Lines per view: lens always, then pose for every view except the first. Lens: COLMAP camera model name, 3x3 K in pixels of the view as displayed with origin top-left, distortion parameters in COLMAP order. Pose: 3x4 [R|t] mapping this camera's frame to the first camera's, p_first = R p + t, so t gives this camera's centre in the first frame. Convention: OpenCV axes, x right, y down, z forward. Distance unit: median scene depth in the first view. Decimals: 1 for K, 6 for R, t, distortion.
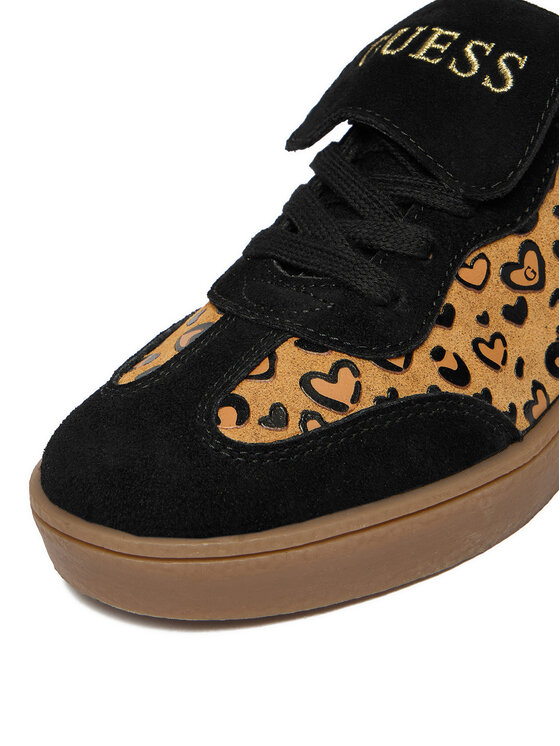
lens RADIAL K [[1445.0, 0, 280.0], [0, 1445.0, 373.0], [0, 0, 1]] dist [-0.030086, -0.070645]
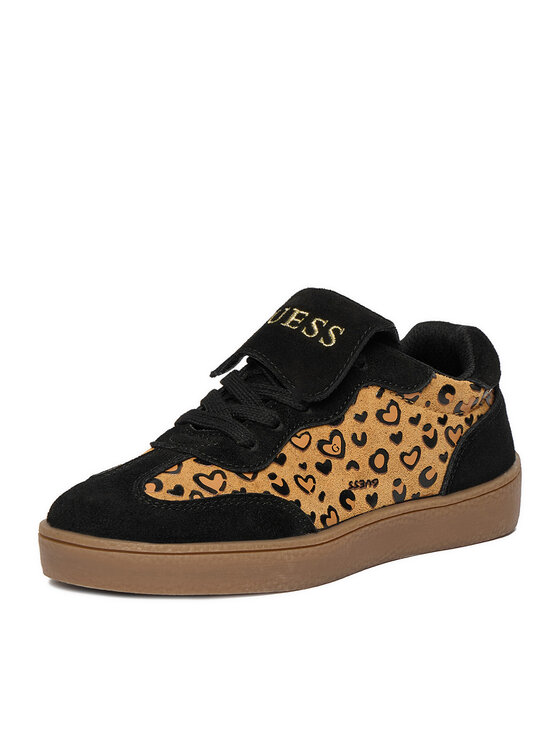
lens RADIAL K [[2514.0, 0, 280.0], [0, 2514.0, 373.0], [0, 0, 1]] dist [0.052928, 0.464230]
pose [[0.993950, 0.099309, -0.046909, 0.247346], [-0.108611, 0.952229, -0.285418, 0.741509], [0.016324, 0.288786, 0.957255, -1.997242]]
